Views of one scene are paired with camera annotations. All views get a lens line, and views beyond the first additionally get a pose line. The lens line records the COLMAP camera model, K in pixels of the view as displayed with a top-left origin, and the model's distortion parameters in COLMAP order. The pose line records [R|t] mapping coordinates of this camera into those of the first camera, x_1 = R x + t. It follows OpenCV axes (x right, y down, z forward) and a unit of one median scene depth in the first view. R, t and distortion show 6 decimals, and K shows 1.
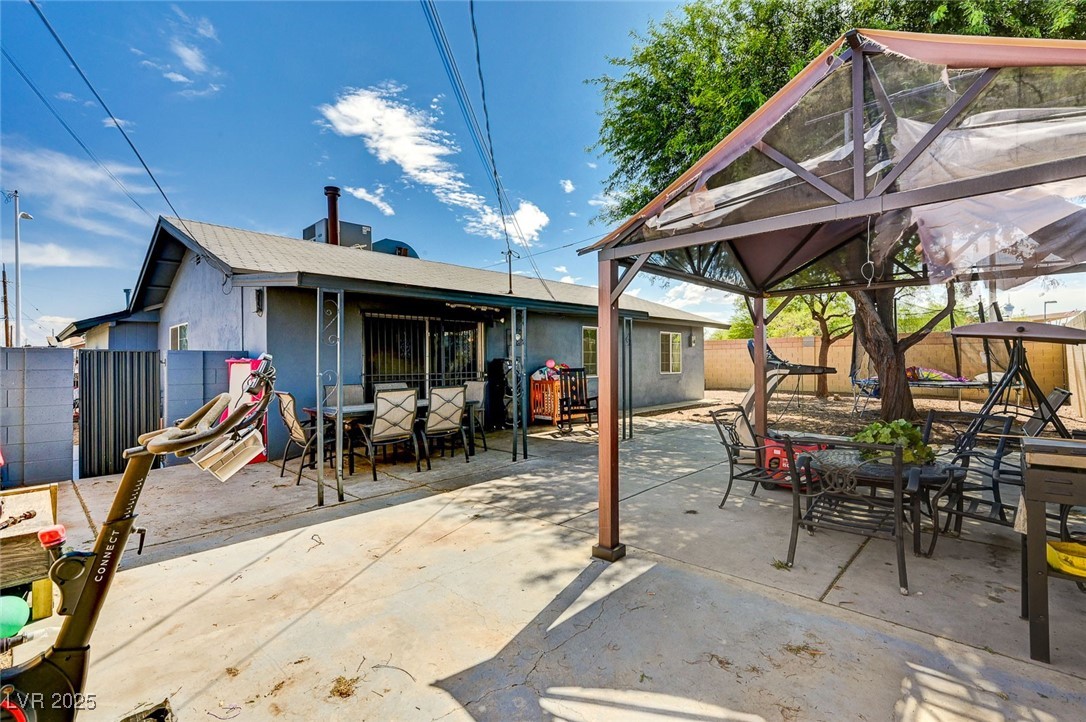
lens RADIAL K [[494.8, 0, 543.0], [0, 494.8, 361.0], [0, 0, 1]] dist [-0.000733, -0.000131]
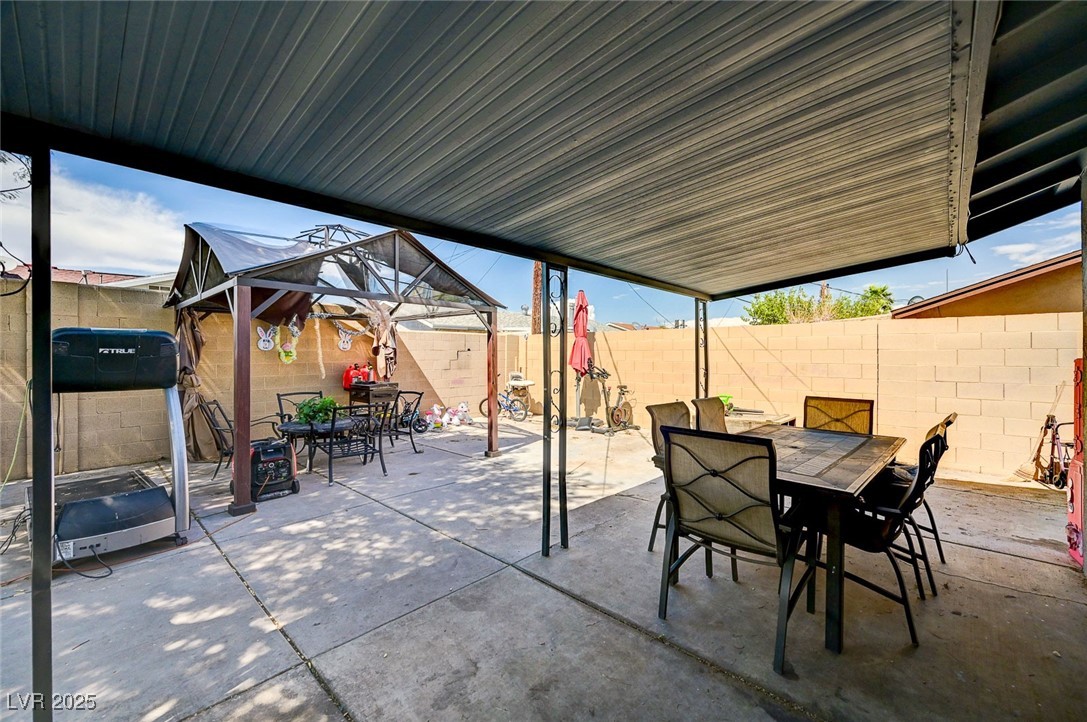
lens RADIAL K [[428.7, 0, 549.7], [0, 428.7, 357.8], [0, 0, 1]] dist [0.002467, 0.000063]
pose [[-0.999673, 0.005240, -0.025038, -0.052731], [0.005158, 0.999981, 0.003326, -0.014673], [0.025054, 0.003196, -0.999681, 2.176162]]
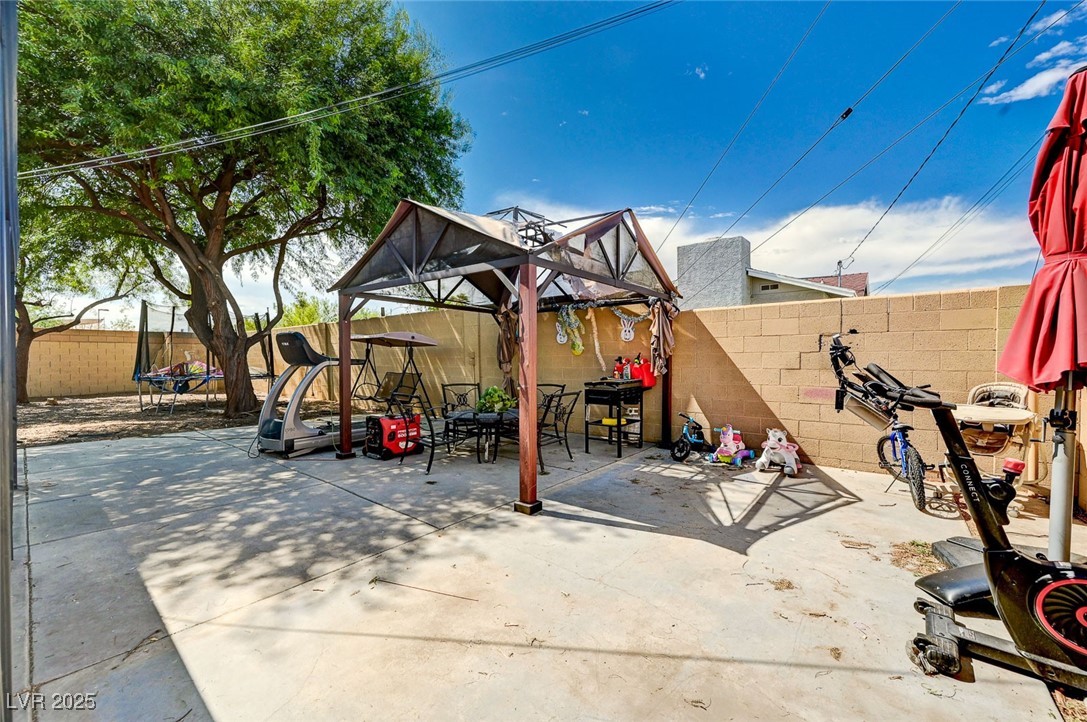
lens RADIAL K [[428.7, 0, 549.7], [0, 428.7, 357.8], [0, 0, 1]] dist [0.002467, 0.000063]
pose [[-0.086882, 0.006563, 0.996197, -0.711010], [0.003487, 0.999974, -0.006284, 0.023296], [-0.996213, 0.002928, -0.086902, 0.813206]]
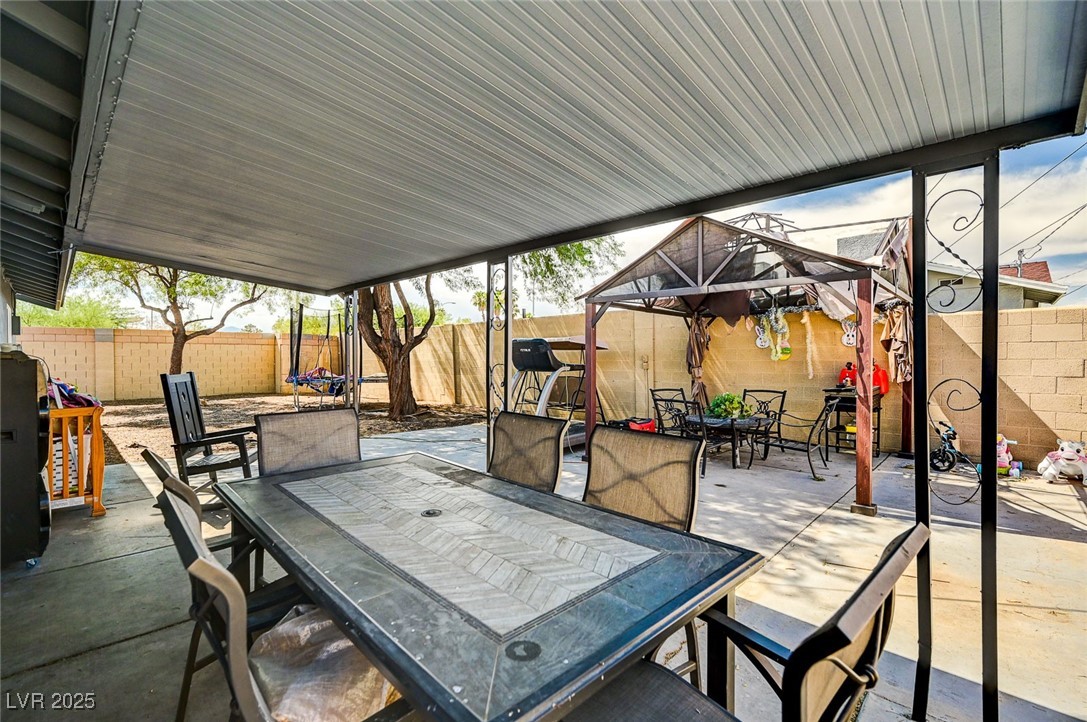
lens RADIAL K [[480.1, 0, 557.5], [0, 480.1, 362.6], [0, 0, 1]] dist [-0.000948, 0.011963]
pose [[-0.001680, -0.004187, 0.999990, -0.860841], [0.001909, 0.999989, 0.004190, 0.003165], [-0.999997, 0.001916, -0.001672, 1.397237]]
